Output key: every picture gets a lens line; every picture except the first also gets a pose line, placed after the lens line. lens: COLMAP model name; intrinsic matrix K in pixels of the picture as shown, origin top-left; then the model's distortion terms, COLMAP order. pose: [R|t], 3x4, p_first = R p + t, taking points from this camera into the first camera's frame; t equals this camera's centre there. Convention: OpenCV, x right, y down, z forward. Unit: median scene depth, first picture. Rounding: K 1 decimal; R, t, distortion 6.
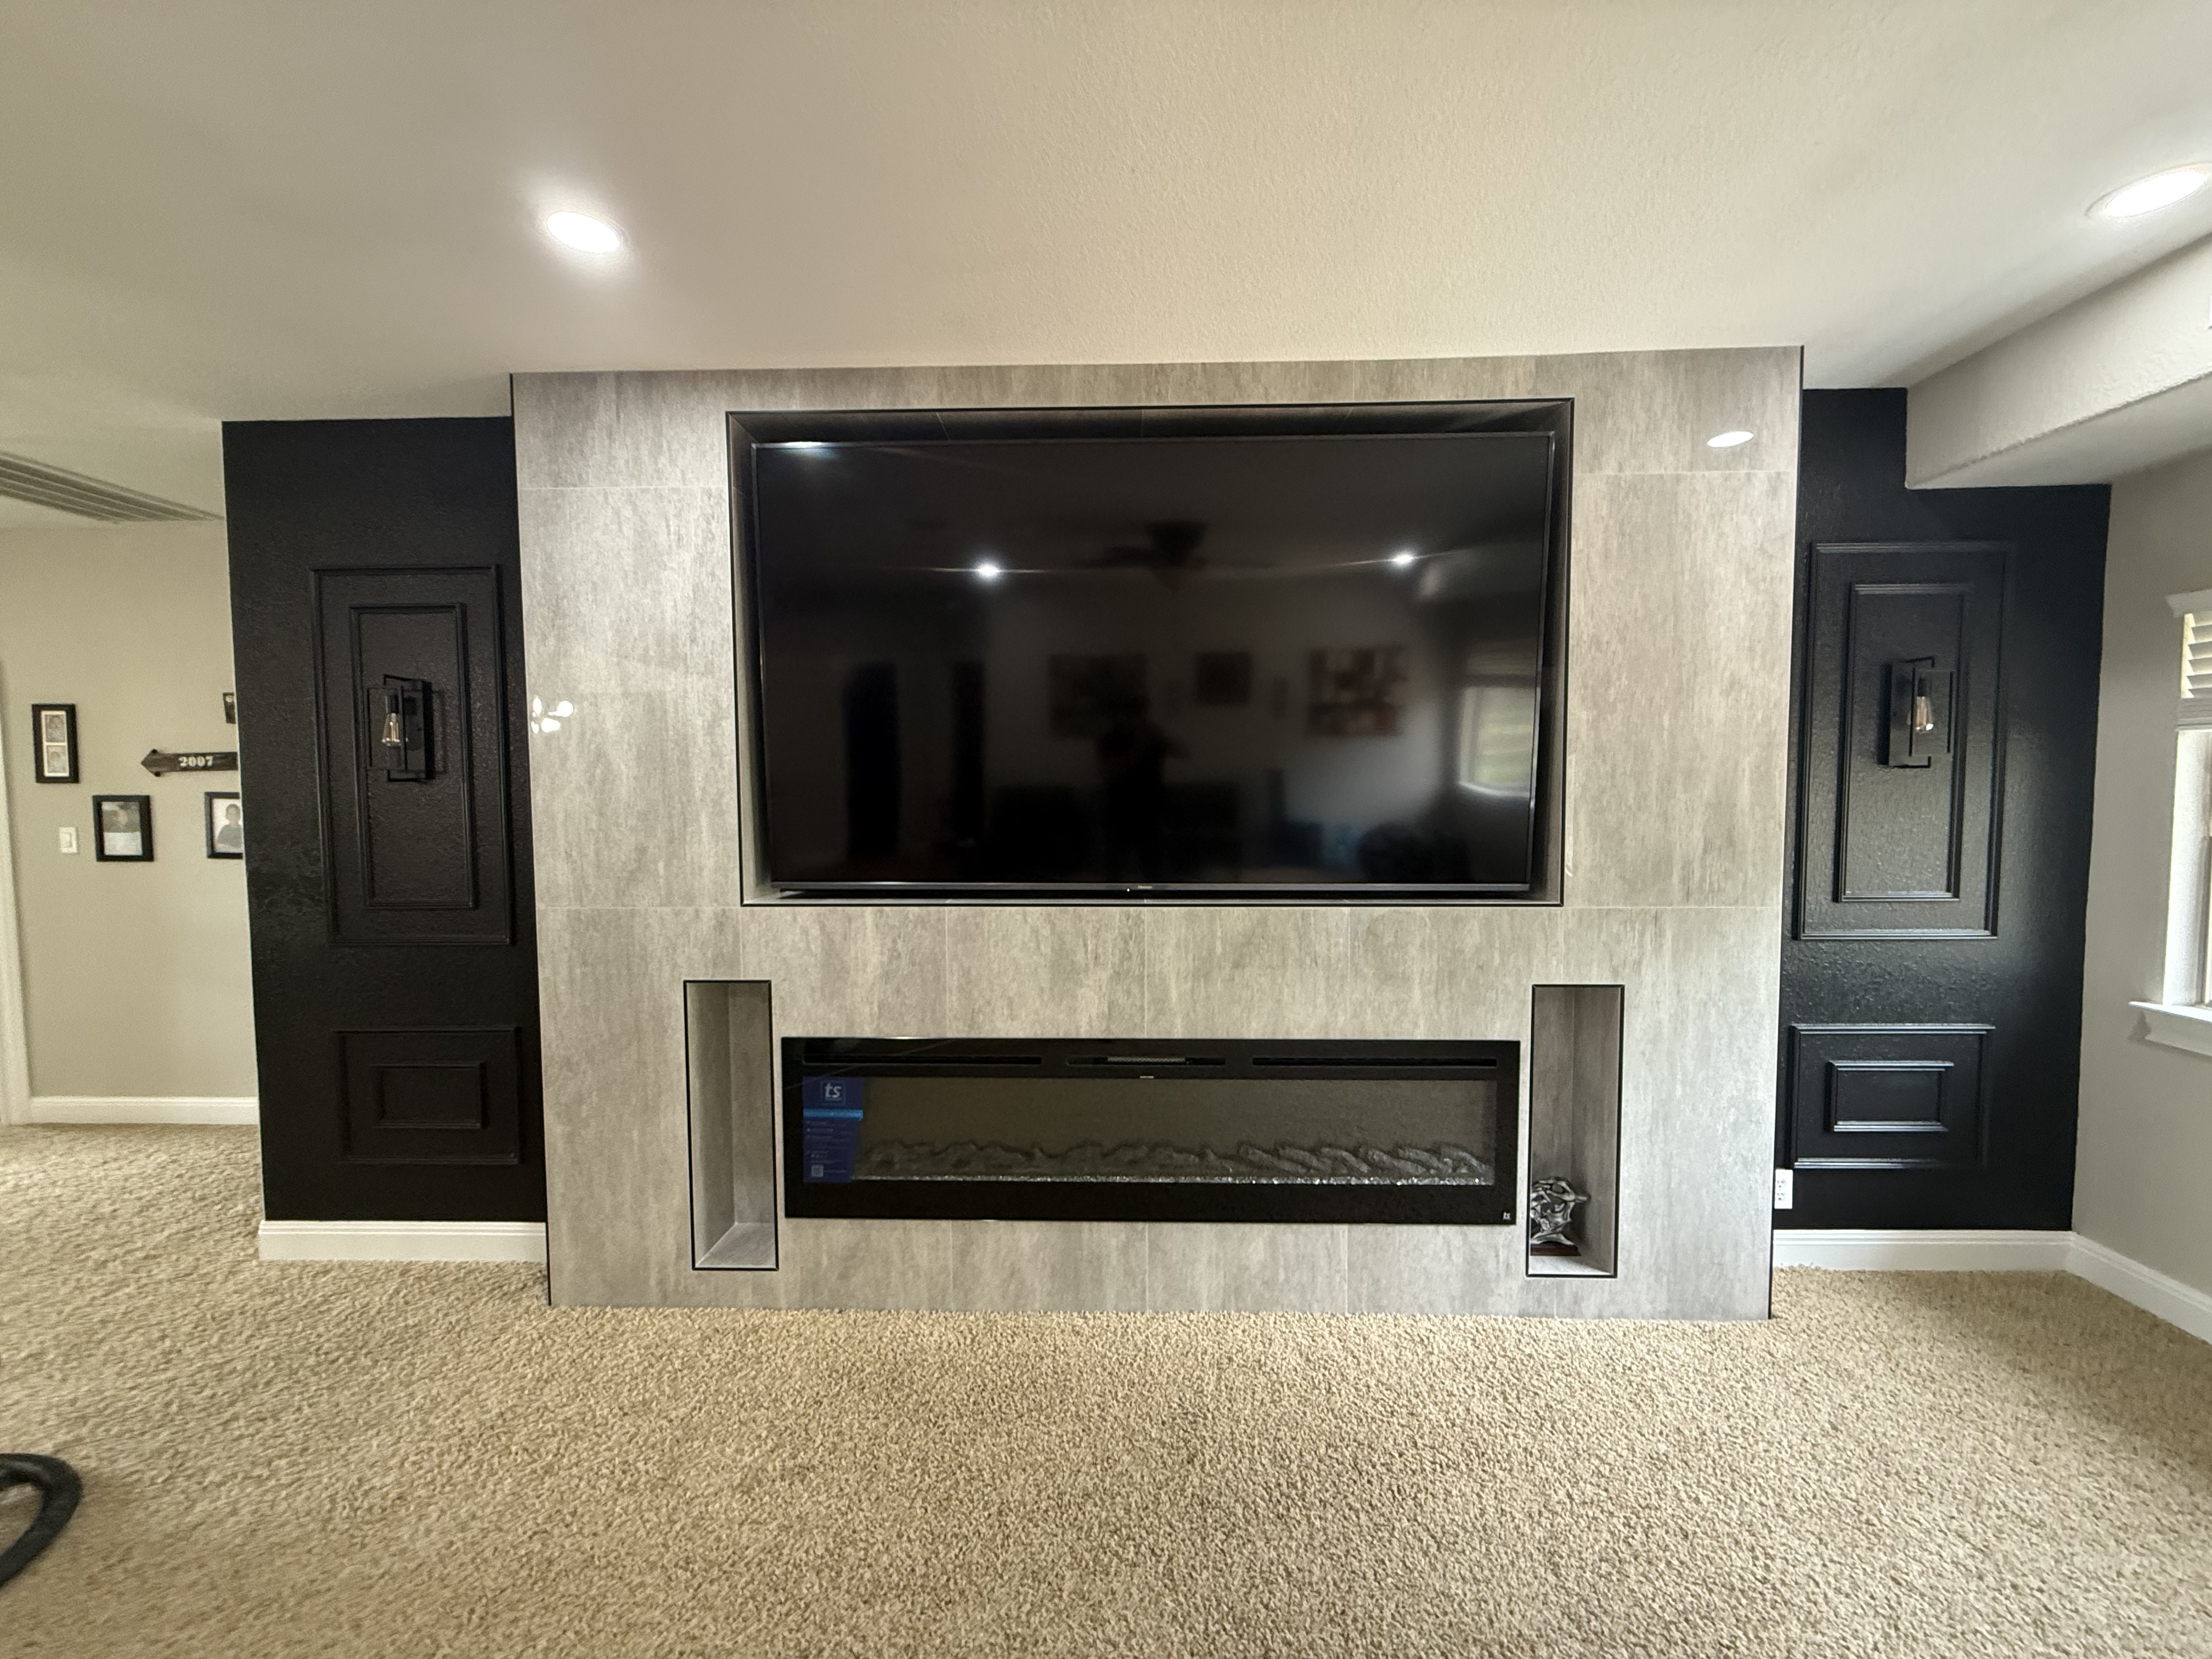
lens RADIAL K [[880.5, 0, 1091.3], [0, 880.5, 833.4], [0, 0, 1]] dist [-0.000405, -0.000007]
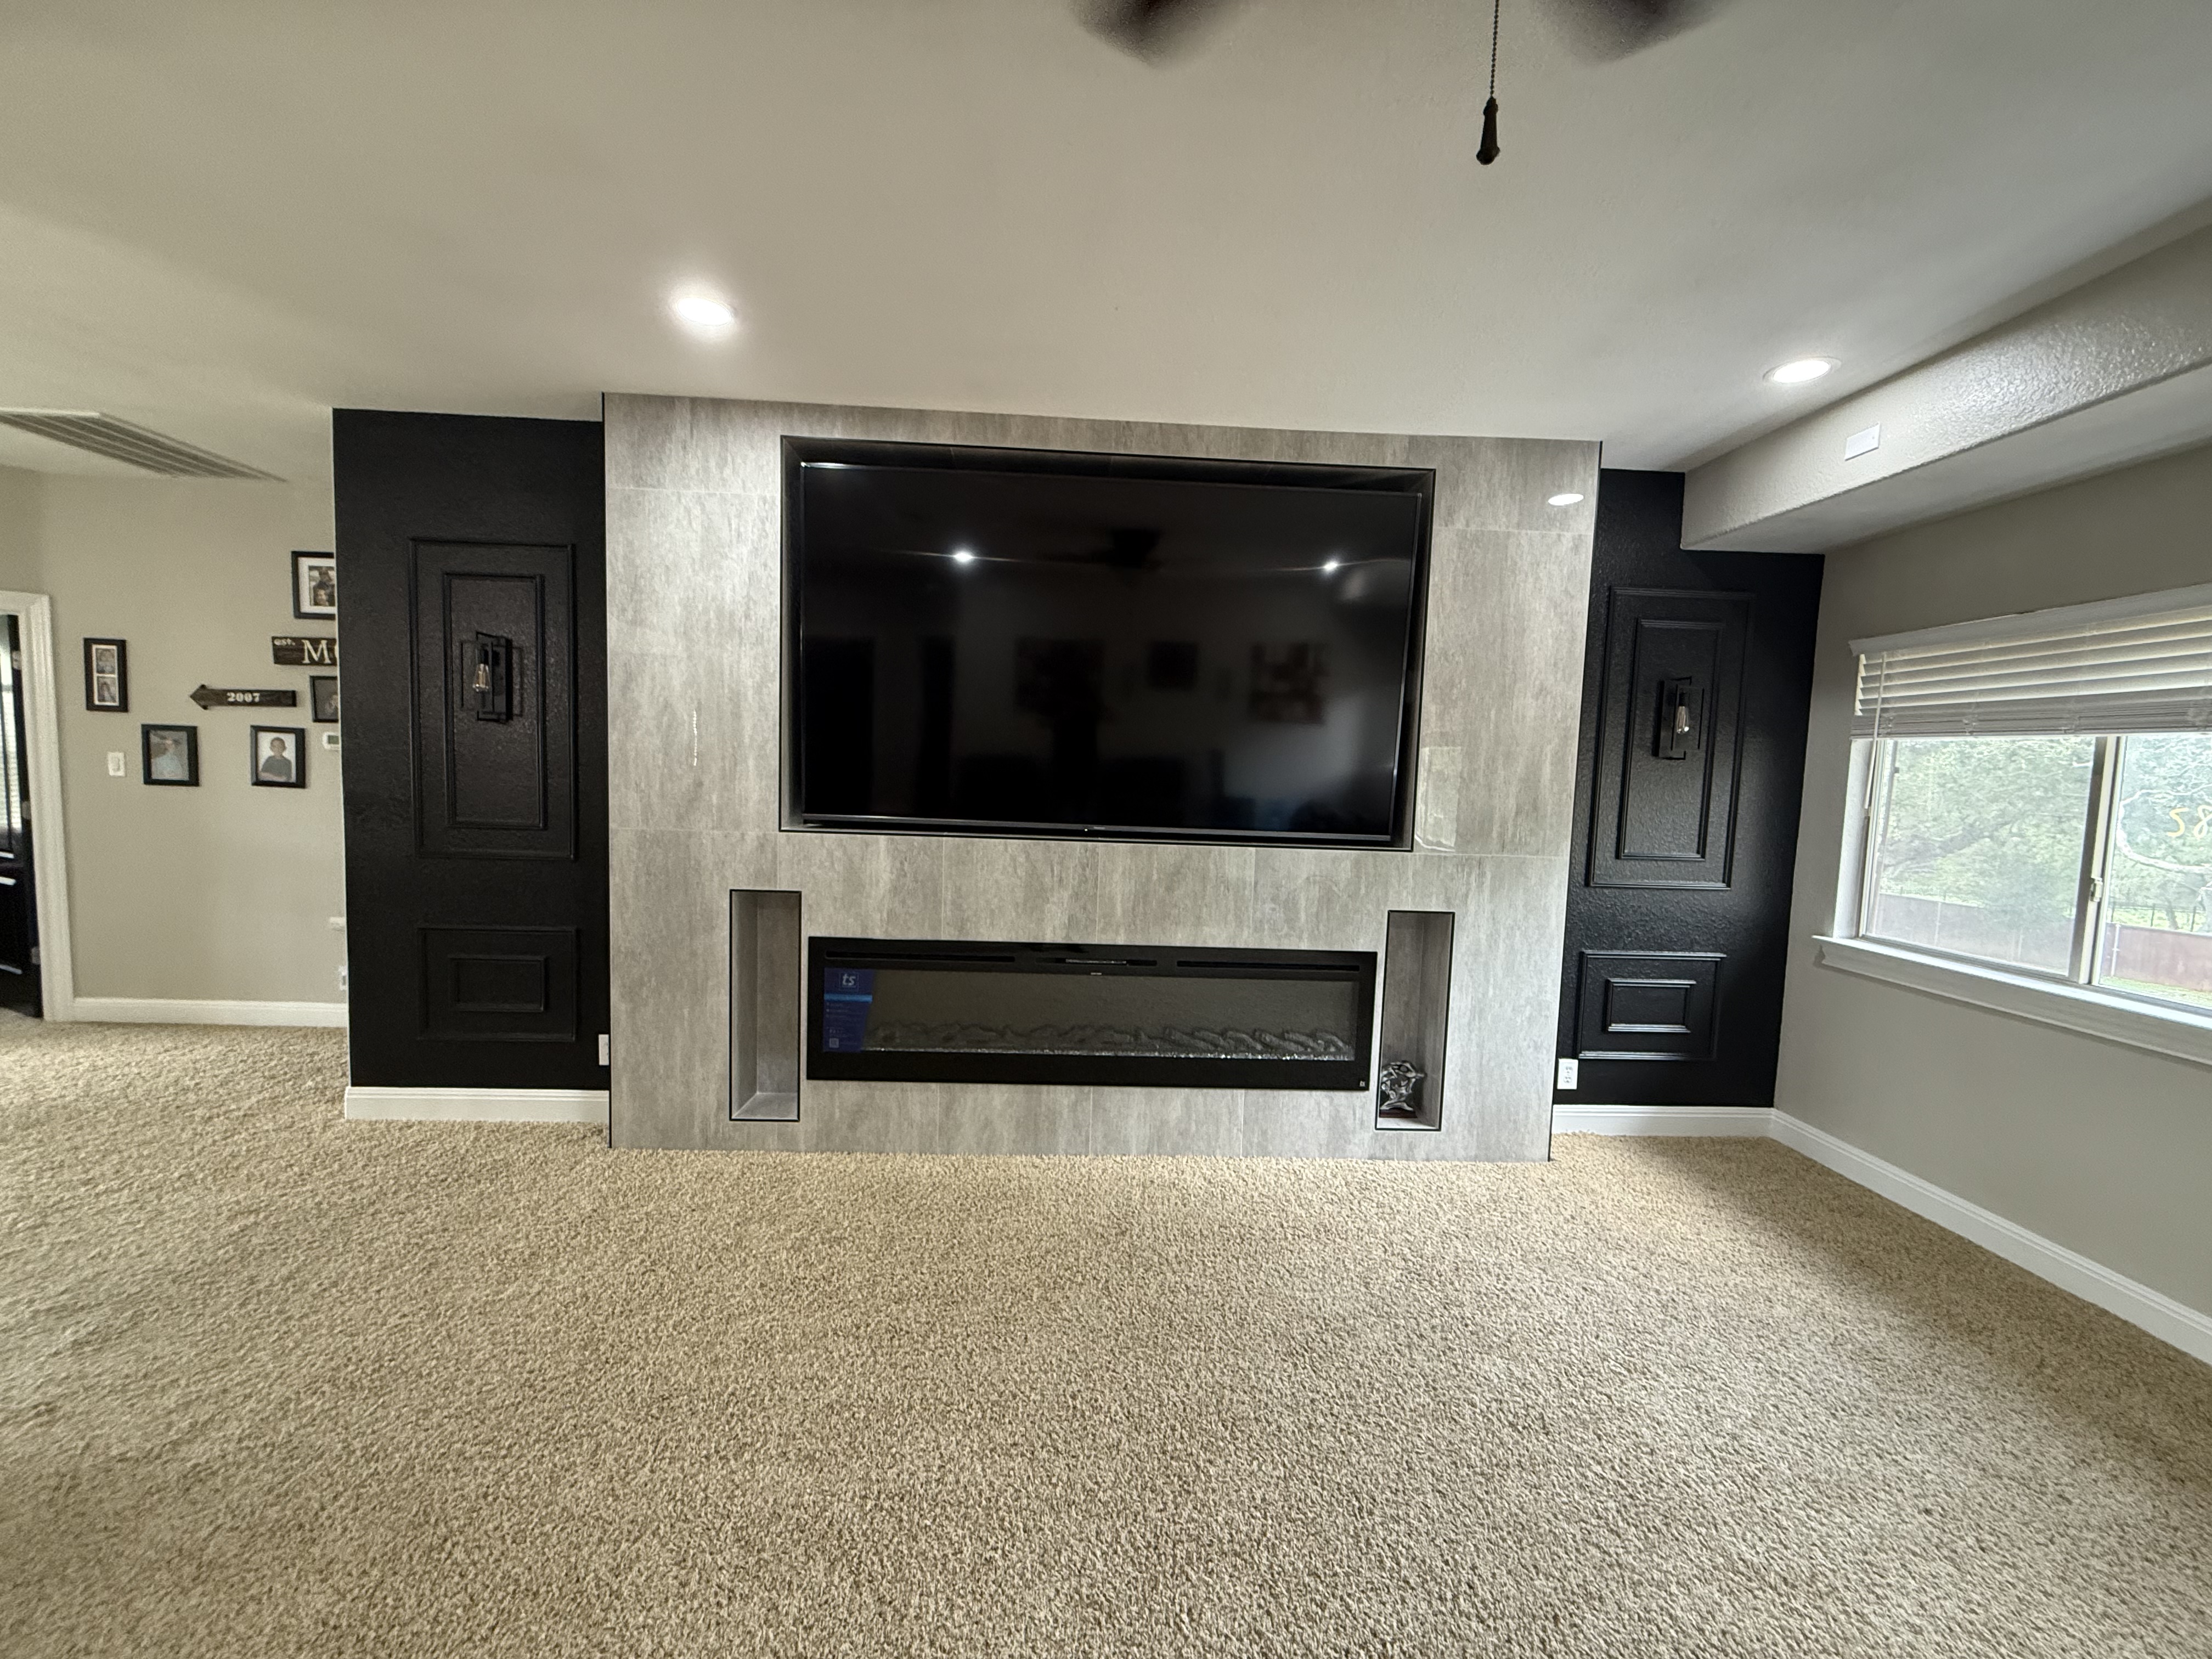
lens RADIAL K [[880.5, 0, 1094.6], [0, 880.5, 834.0], [0, 0, 1]] dist [-0.000405, -0.000007]
pose [[0.996888, 0.034278, 0.070992, -0.038196], [-0.035903, 0.999119, 0.021729, 0.042755], [-0.070184, -0.024211, 0.997240, -0.284244]]
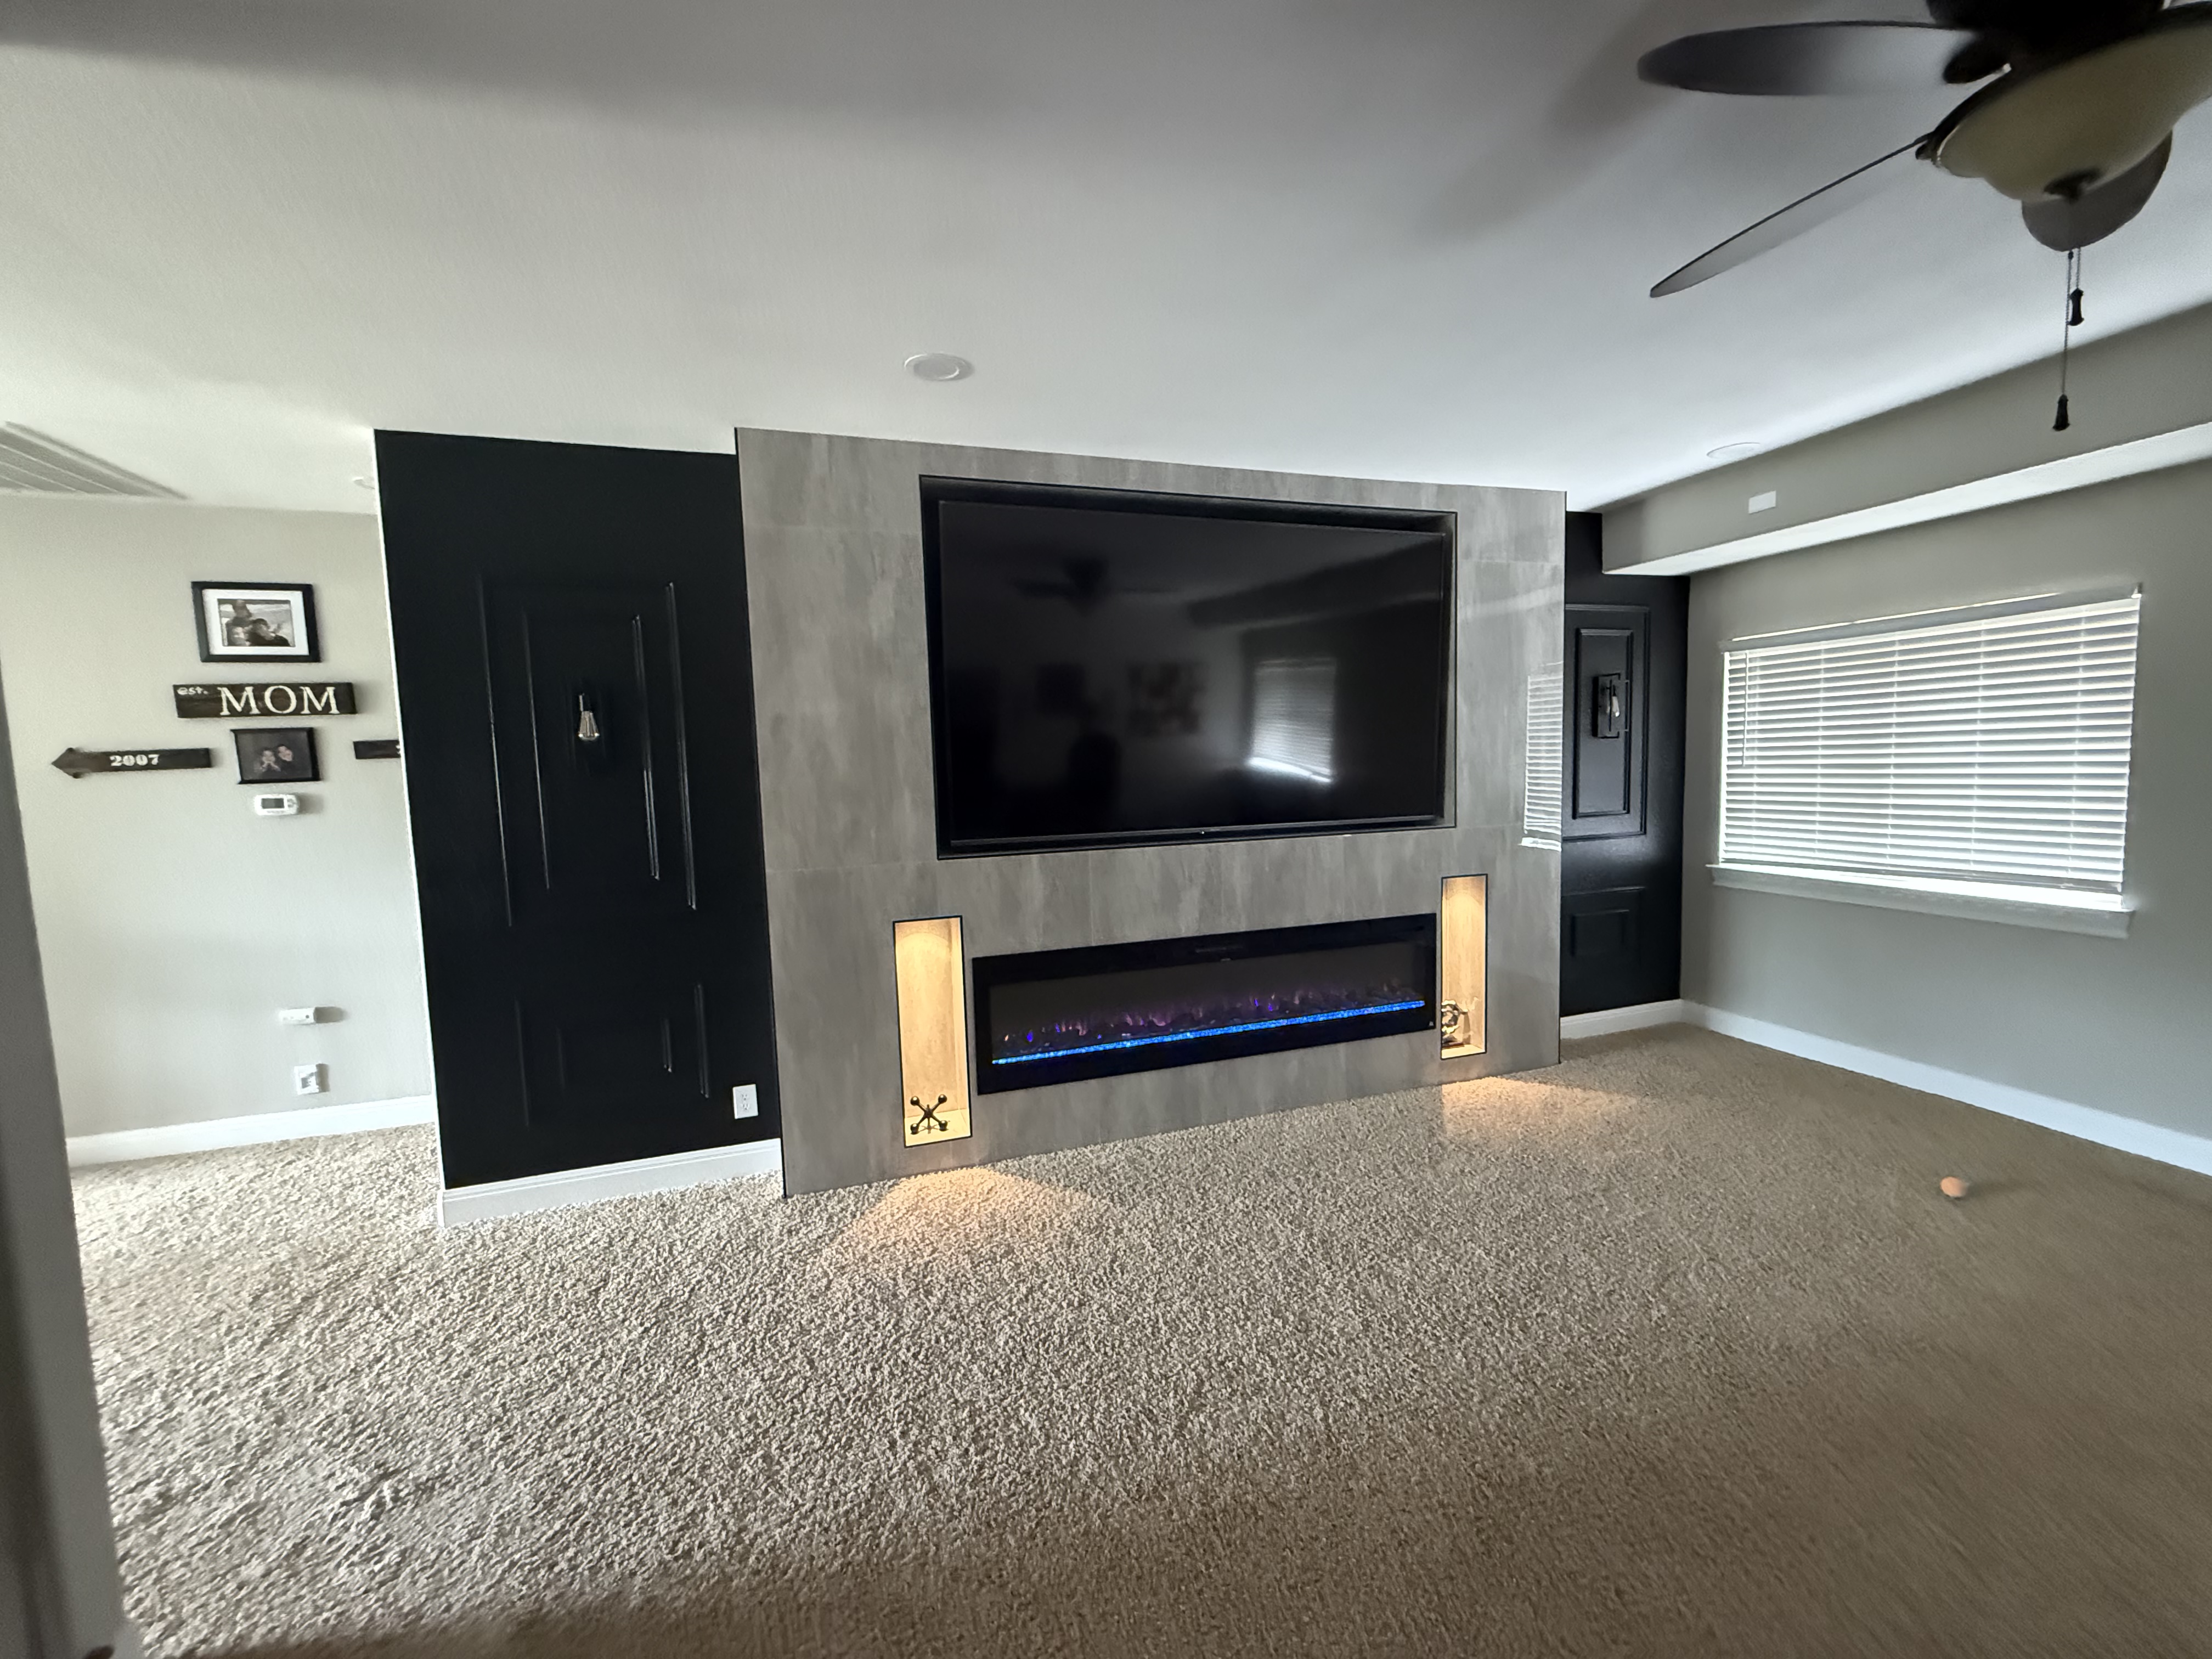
lens RADIAL K [[880.5, 0, 1089.1], [0, 880.5, 835.3], [0, 0, 1]] dist [-0.000405, -0.000007]
pose [[0.942820, -0.052598, 0.329125, -0.611116], [0.043405, 0.998436, 0.035225, 0.010374], [-0.330463, -0.018926, 0.943629, -0.292338]]
